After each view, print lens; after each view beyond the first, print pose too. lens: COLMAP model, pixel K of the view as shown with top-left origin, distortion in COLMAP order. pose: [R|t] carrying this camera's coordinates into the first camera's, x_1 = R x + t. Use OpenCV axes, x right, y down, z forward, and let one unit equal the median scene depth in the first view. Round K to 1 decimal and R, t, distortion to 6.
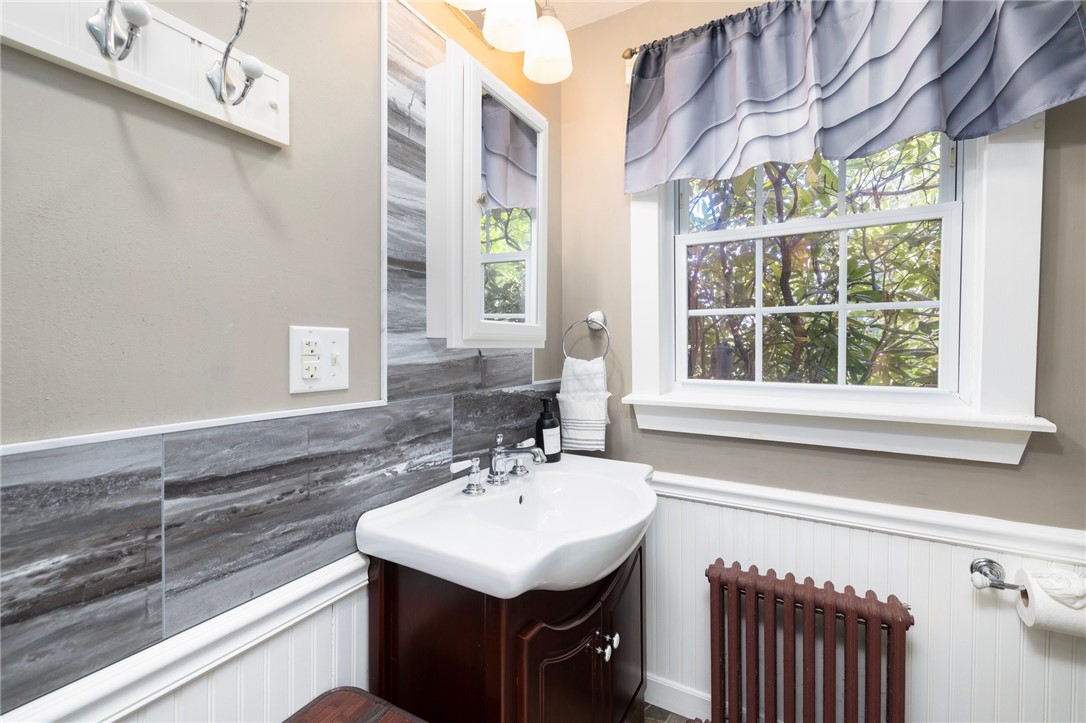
lens RADIAL K [[459.3, 0, 539.3], [0, 459.3, 352.0], [0, 0, 1]] dist [-0.001478, -0.000142]
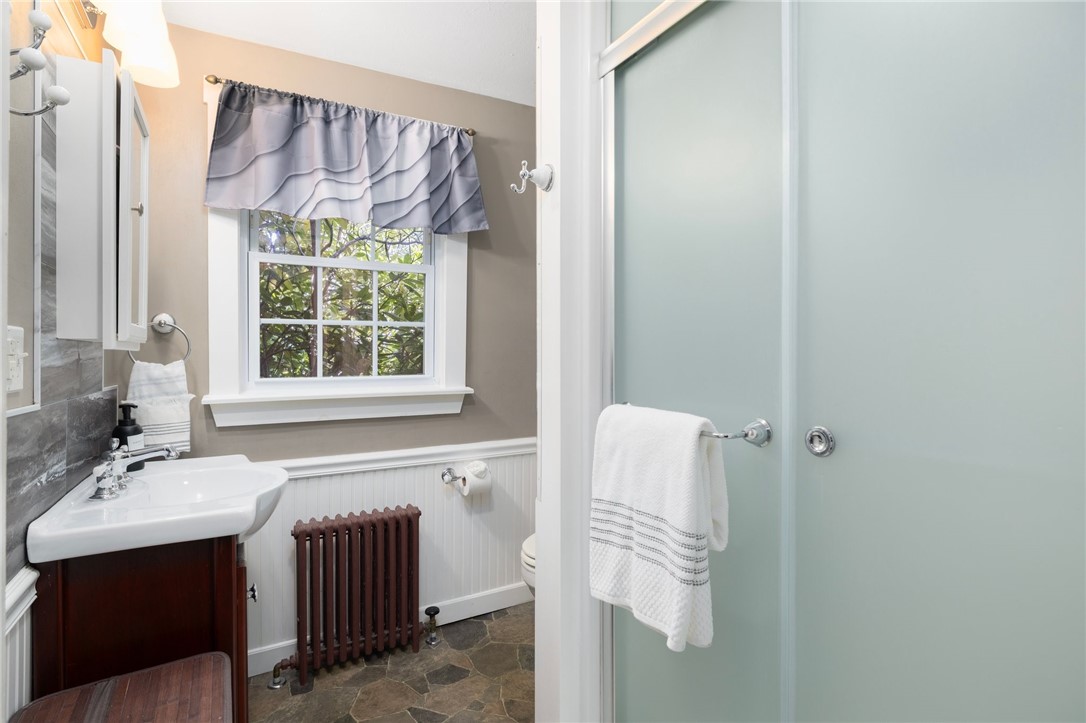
lens RADIAL K [[544.7, 0, 543.5], [0, 544.7, 356.4], [0, 0, 1]] dist [-0.000559, -0.000055]
pose [[0.501784, -0.008392, 0.864953, -0.598790], [0.014773, 0.999890, 0.001131, 0.015488], [-0.864867, 0.012211, 0.501852, -0.351697]]
